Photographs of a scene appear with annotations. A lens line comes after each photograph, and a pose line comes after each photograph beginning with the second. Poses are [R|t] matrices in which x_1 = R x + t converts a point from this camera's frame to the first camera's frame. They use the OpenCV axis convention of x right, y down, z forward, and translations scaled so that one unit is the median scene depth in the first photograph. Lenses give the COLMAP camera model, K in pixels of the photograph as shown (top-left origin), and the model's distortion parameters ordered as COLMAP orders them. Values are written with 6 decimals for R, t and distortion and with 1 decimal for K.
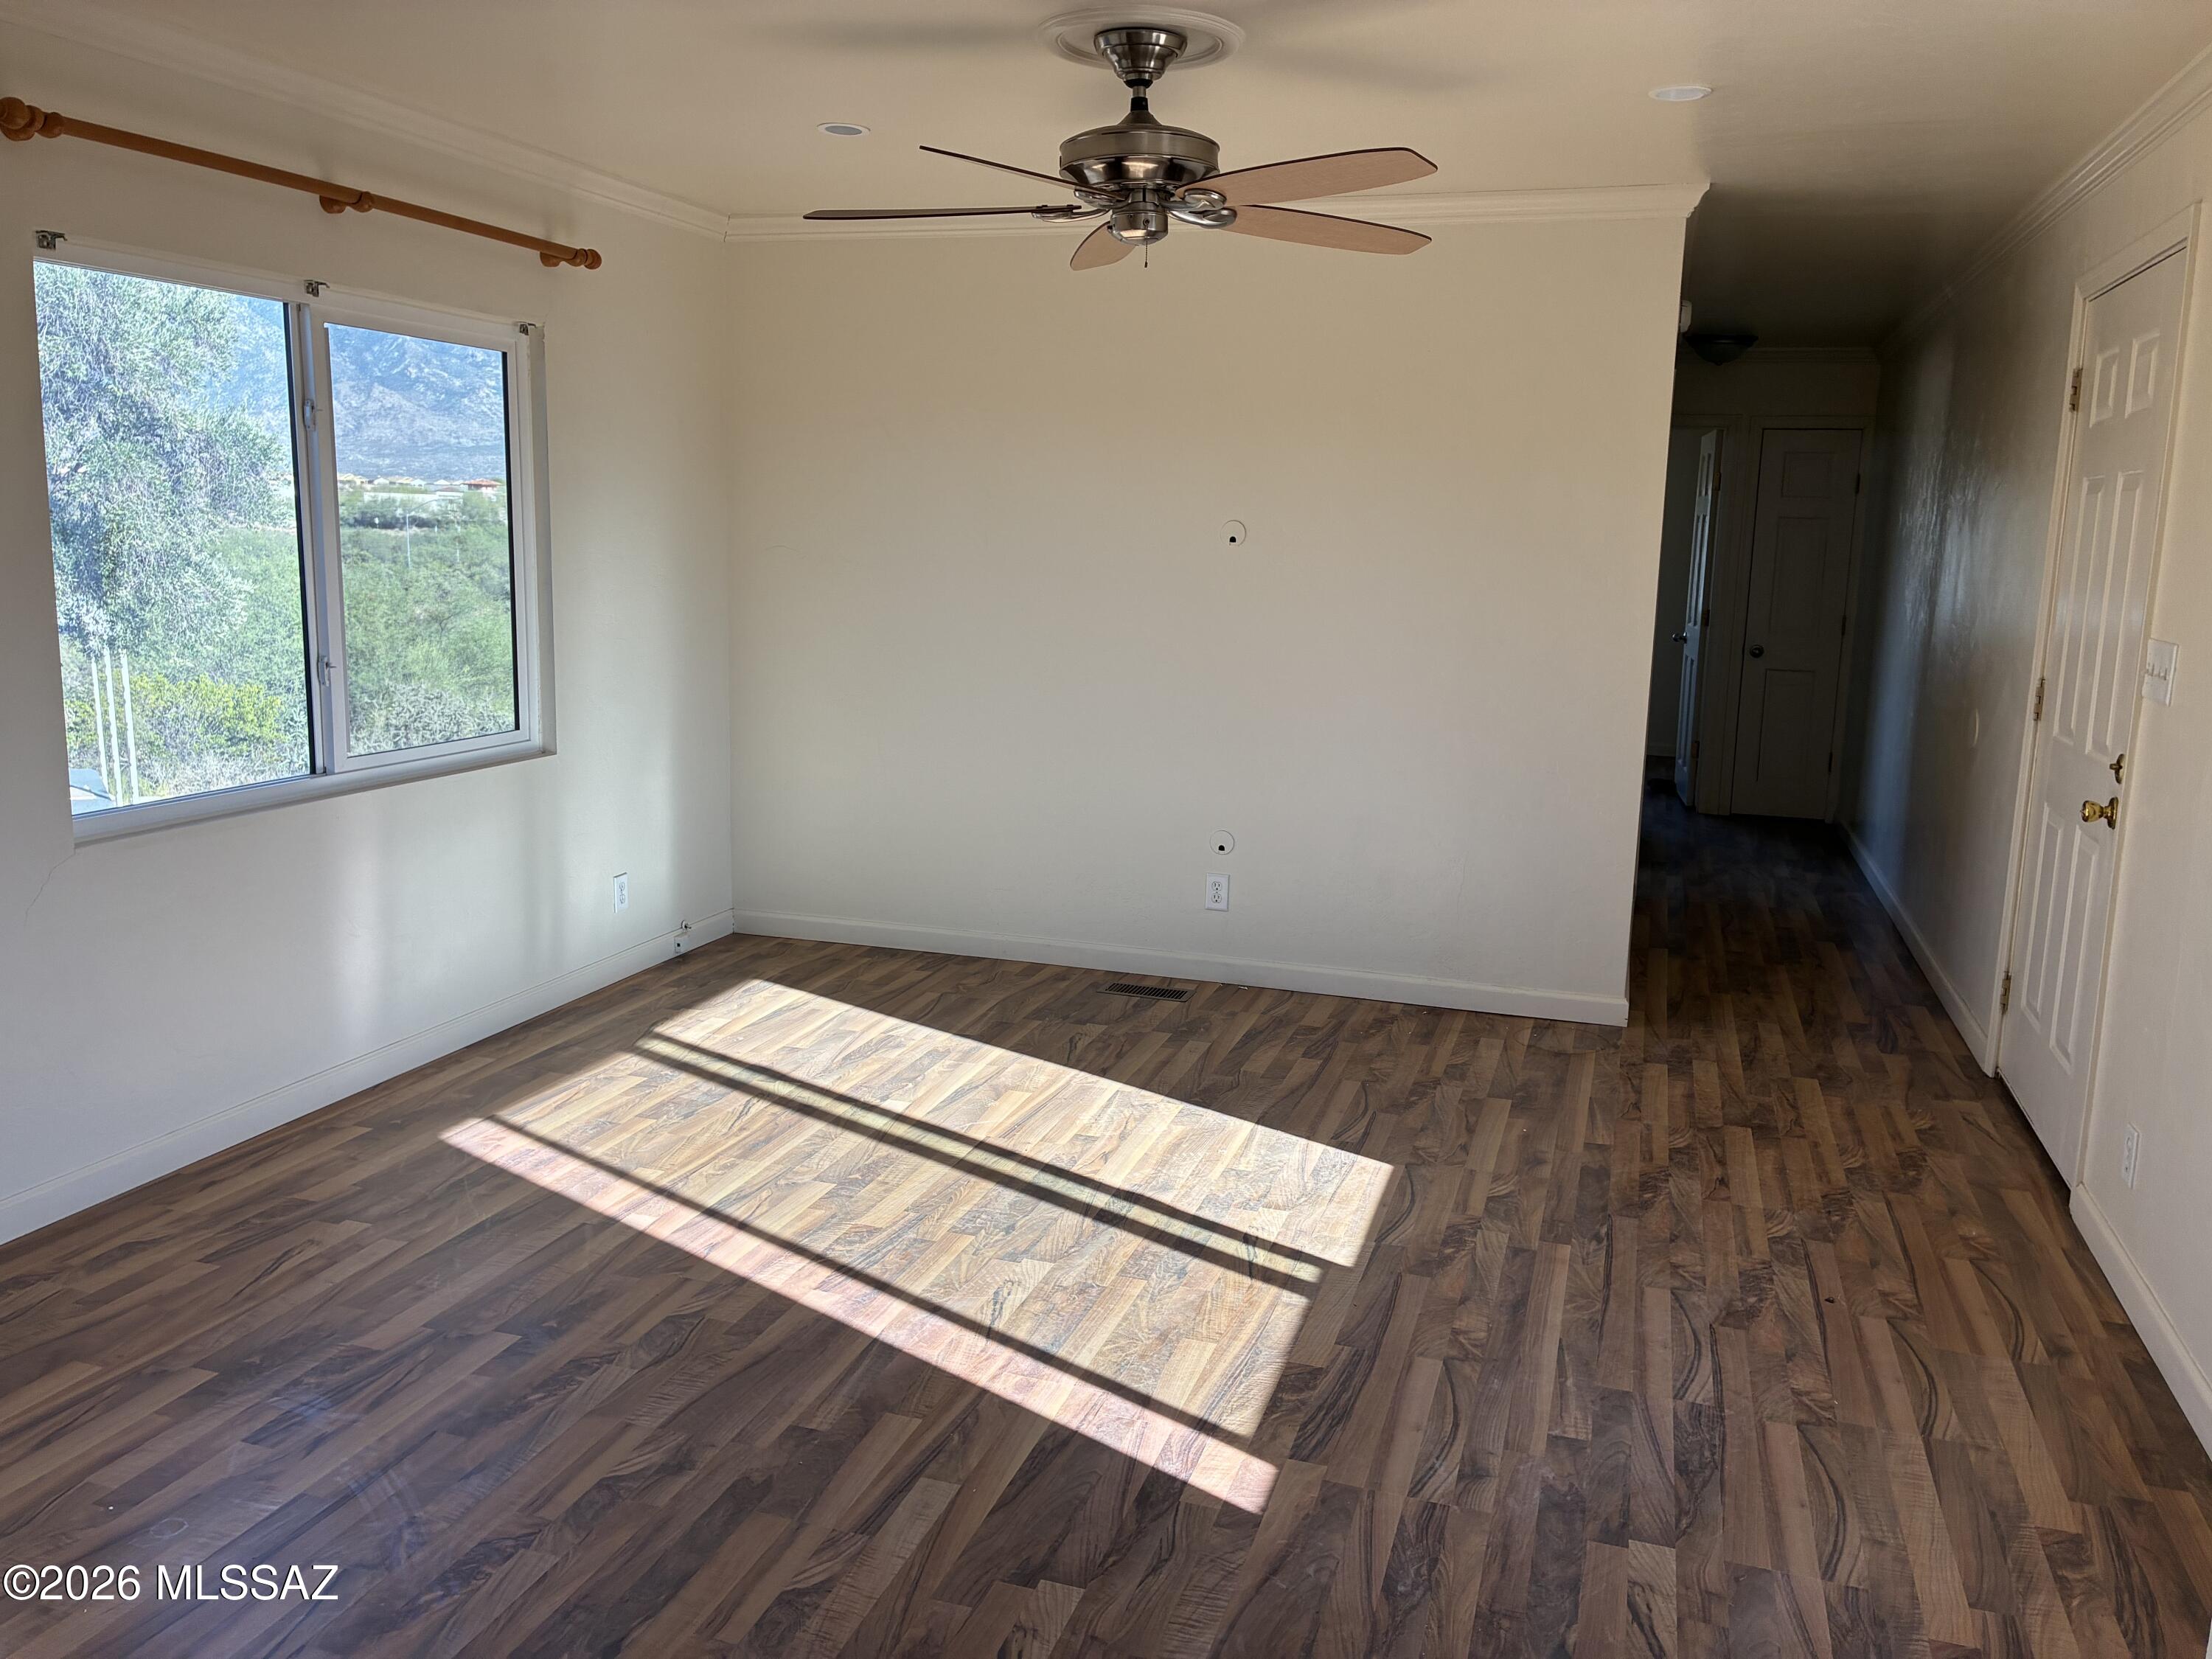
lens RADIAL K [[1702.5, 0, 1117.6], [0, 1702.5, 795.4], [0, 0, 1]] dist [0.057271, -0.064255]
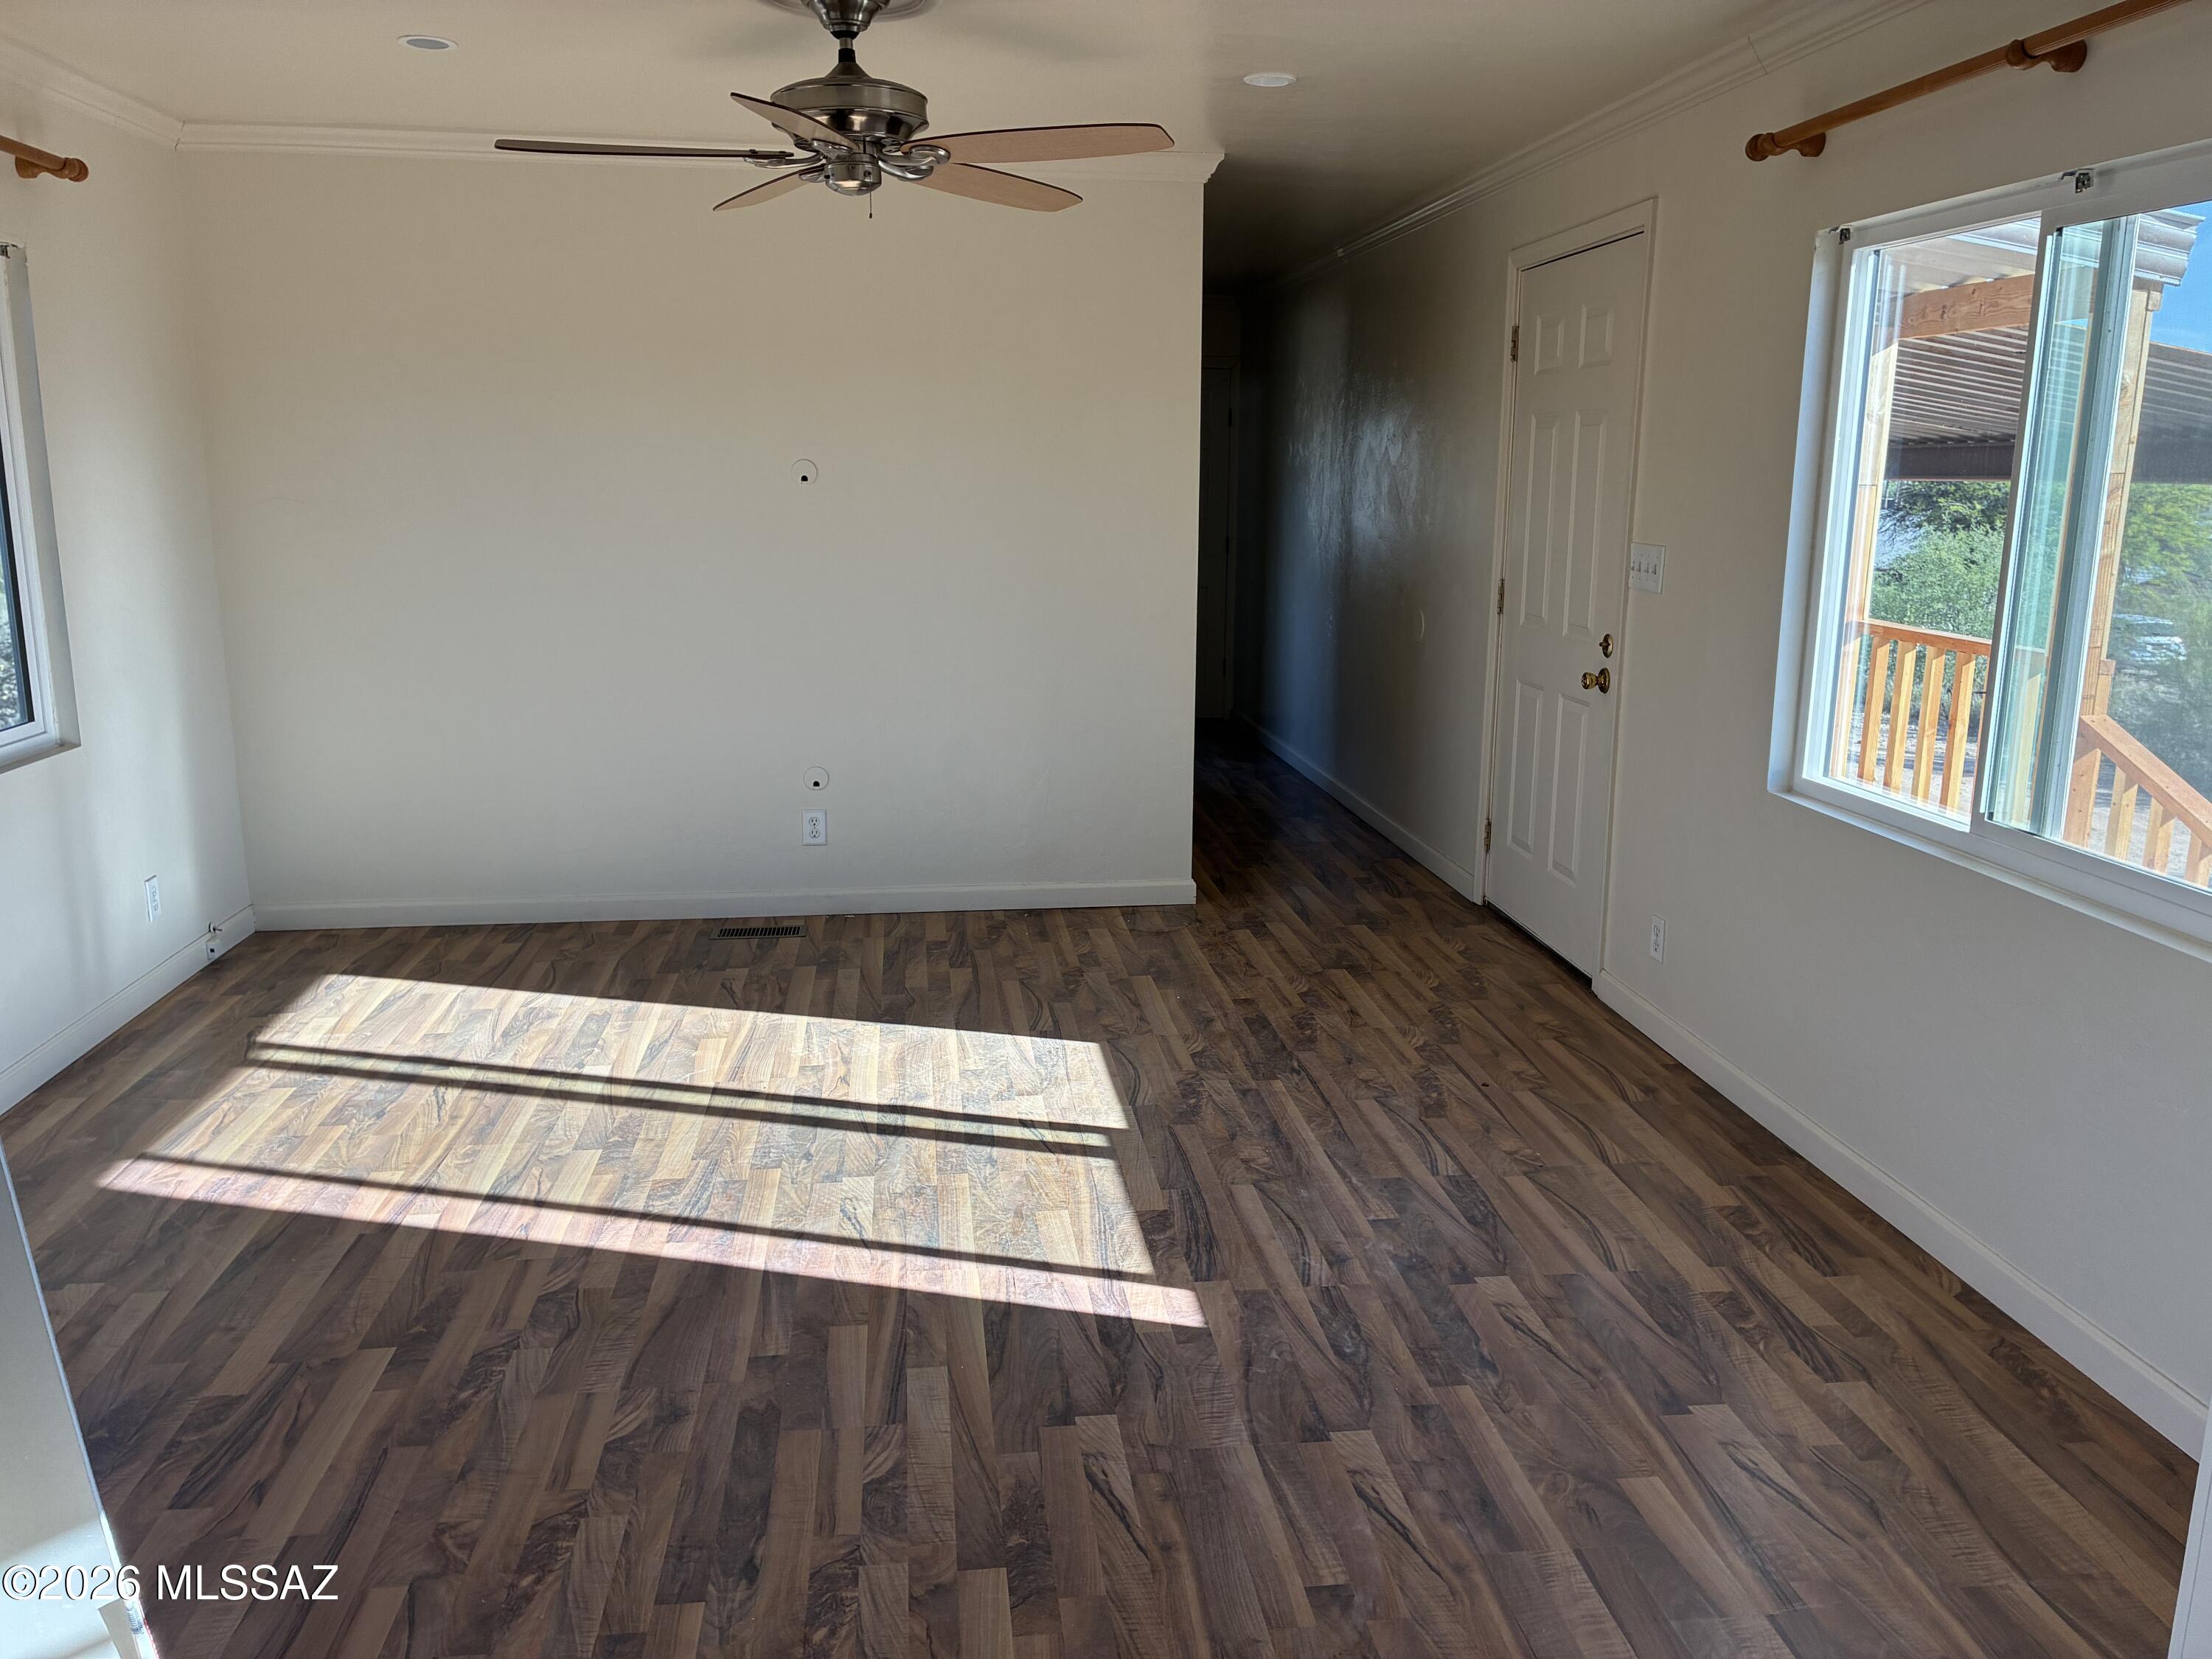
lens RADIAL K [[1702.5, 0, 1108.7], [0, 1702.5, 826.5], [0, 0, 1]] dist [0.057271, -0.064255]
pose [[0.908819, -0.106153, 0.403459, -0.282597], [0.083091, 0.993768, 0.074299, -0.007487], [-0.408832, -0.034000, 0.911976, -0.015208]]
